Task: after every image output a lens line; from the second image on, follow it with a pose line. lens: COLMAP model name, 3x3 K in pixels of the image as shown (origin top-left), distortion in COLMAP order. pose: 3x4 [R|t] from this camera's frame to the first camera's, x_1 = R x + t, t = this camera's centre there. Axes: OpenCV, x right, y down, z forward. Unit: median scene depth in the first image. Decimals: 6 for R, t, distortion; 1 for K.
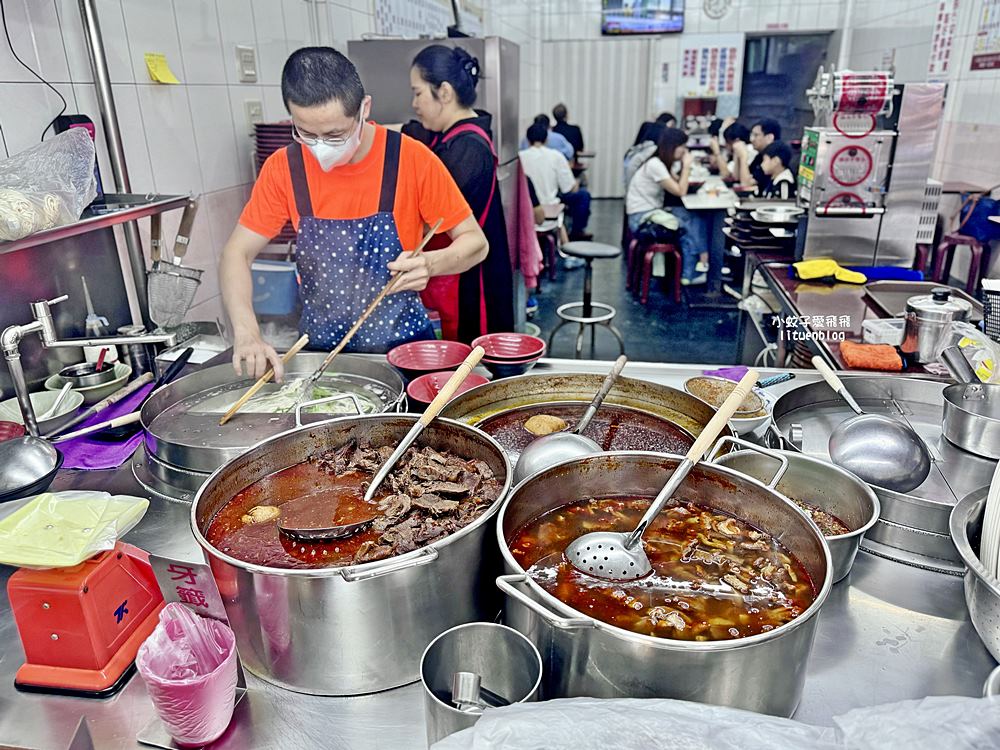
lens RADIAL K [[722.3, 0, 500.0], [0, 722.3, 375.0], [0, 0, 1]] dist [0.053266, -0.076174]
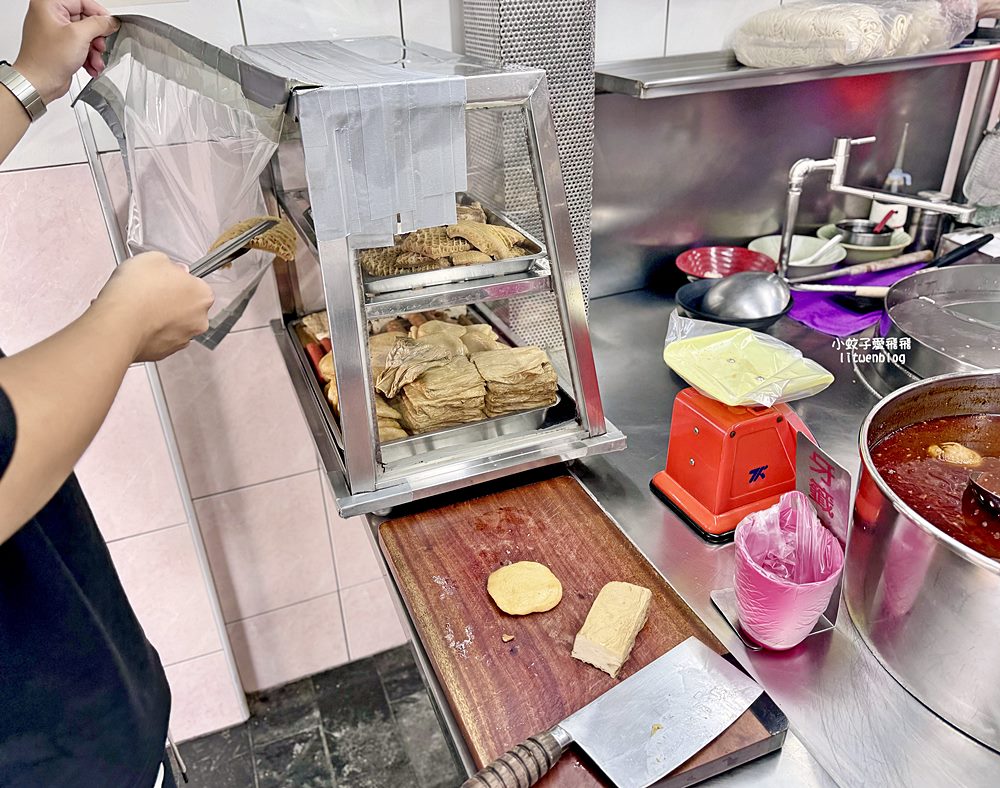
lens RADIAL K [[771.9, 0, 473.9], [0, 771.9, 394.4], [0, 0, 1]] dist [0.000838, -0.009883]
pose [[0.497260, 0.416623, -0.761025, 0.008122], [-0.273988, 0.907679, 0.317883, 0.010691], [0.823203, 0.050441, 0.565502, 0.086312]]
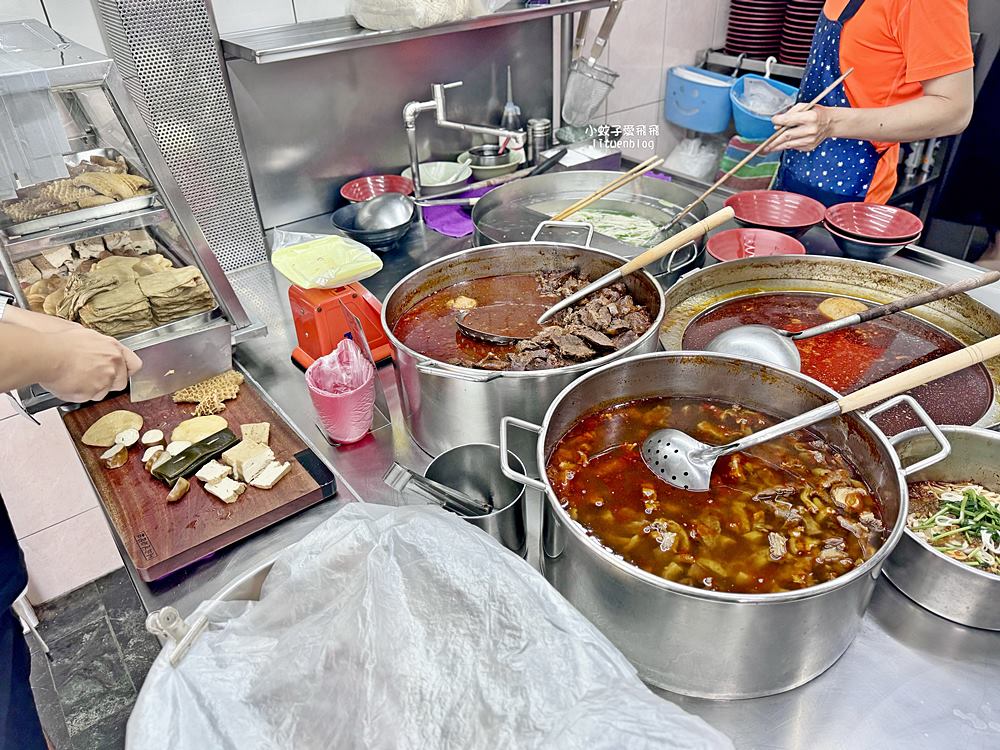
lens RADIAL K [[743.2, 0, 496.8], [0, 743.2, 391.1], [0, 0, 1]] dist [-0.005011, -0.008587]
pose [[0.719113, 0.384393, -0.578894, 0.338046], [-0.222747, 0.916621, 0.331947, -0.064551], [0.658225, -0.109761, 0.744777, 0.099220]]
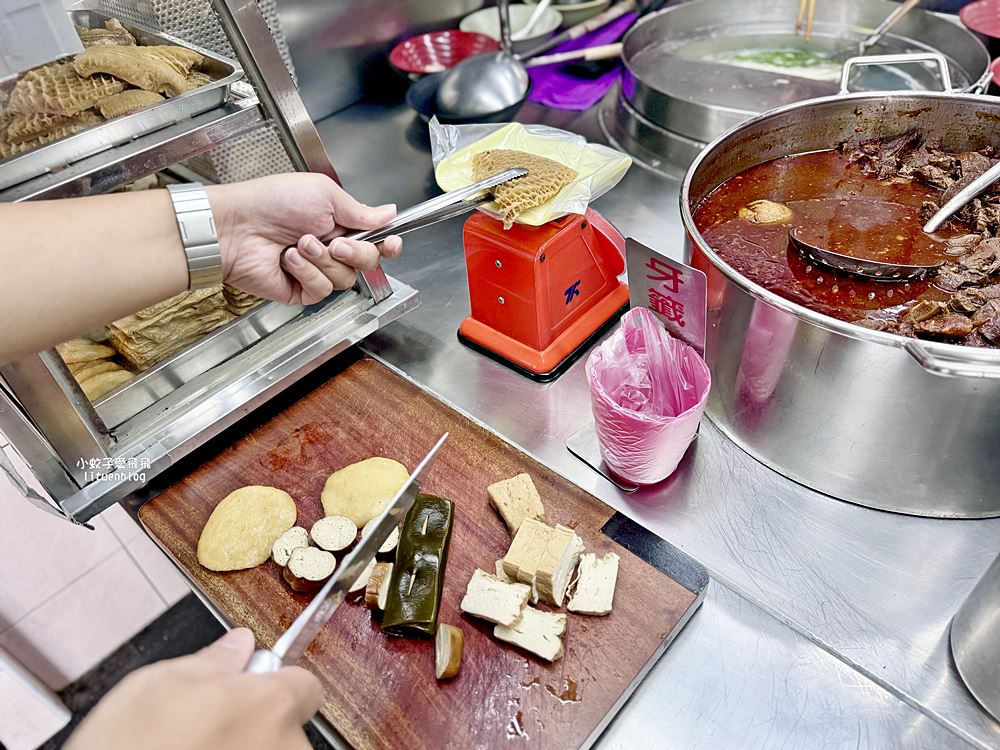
lens RADIAL K [[722.3, 0, 500.0], [0, 722.3, 375.0], [0, 0, 1]] dist [0.053266, -0.076174]
pose [[0.830493, 0.346159, -0.436412, -0.130747], [-0.137905, 0.886846, 0.441006, 0.040136], [0.539688, -0.306068, 0.784257, 0.189406]]
